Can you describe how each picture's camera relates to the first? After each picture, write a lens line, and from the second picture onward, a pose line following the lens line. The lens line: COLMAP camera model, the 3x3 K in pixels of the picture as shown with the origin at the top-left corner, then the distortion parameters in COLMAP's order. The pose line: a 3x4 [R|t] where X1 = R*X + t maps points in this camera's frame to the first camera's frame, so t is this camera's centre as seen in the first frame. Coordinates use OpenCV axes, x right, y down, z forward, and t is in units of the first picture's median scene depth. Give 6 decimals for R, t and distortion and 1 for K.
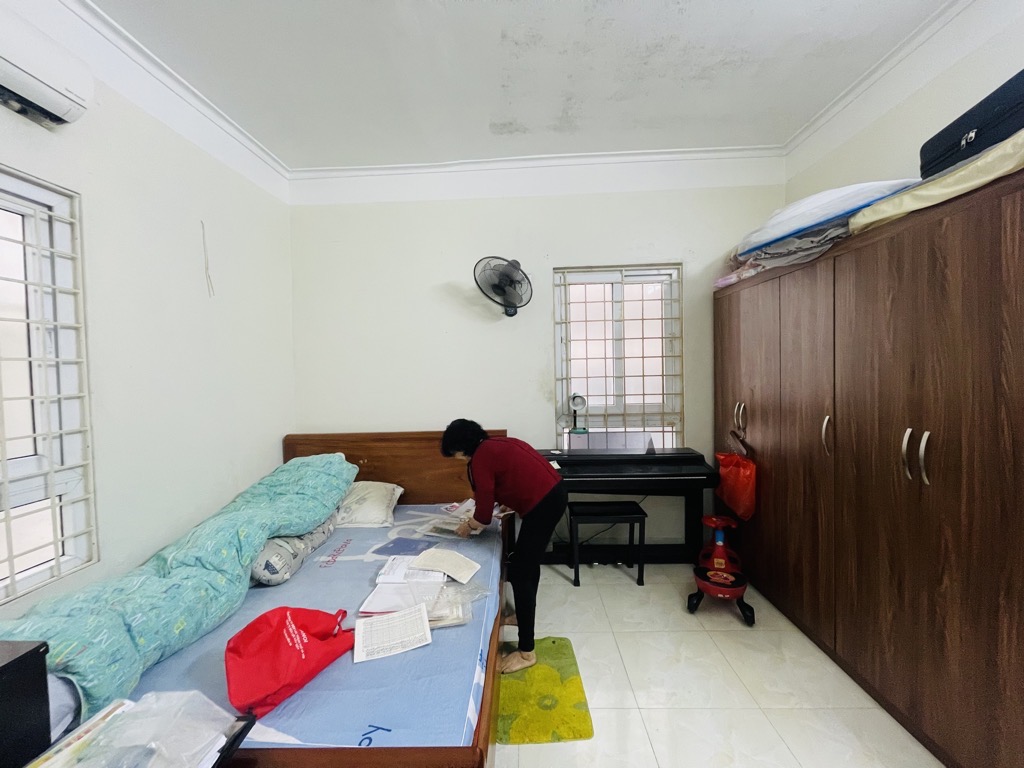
lens RADIAL K [[411.6, 0, 512.0], [0, 411.6, 384.0], [0, 0, 1]] dist [-0.000394, 0.000057]
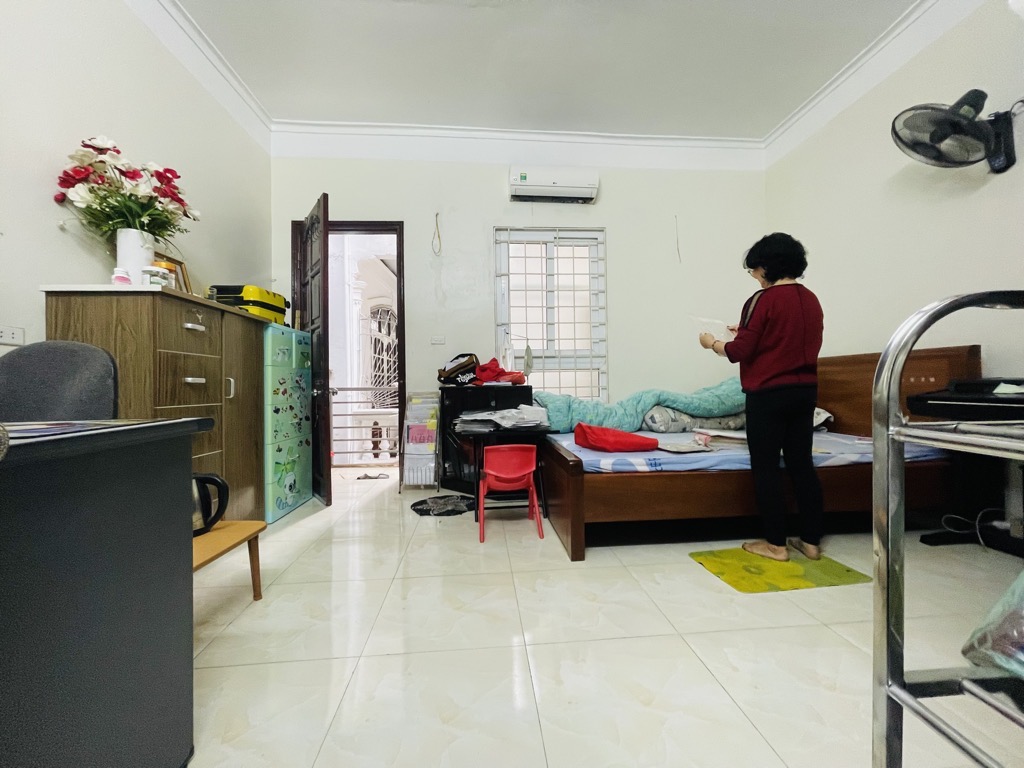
lens RADIAL K [[411.6, 0, 512.0], [0, 411.6, 384.0], [0, 0, 1]] dist [-0.000394, 0.000057]
pose [[0.104934, 0.013633, -0.994386, 0.939446], [-0.025610, 0.999611, 0.011002, 0.306553], [0.994149, 0.024312, 0.105242, 0.285174]]
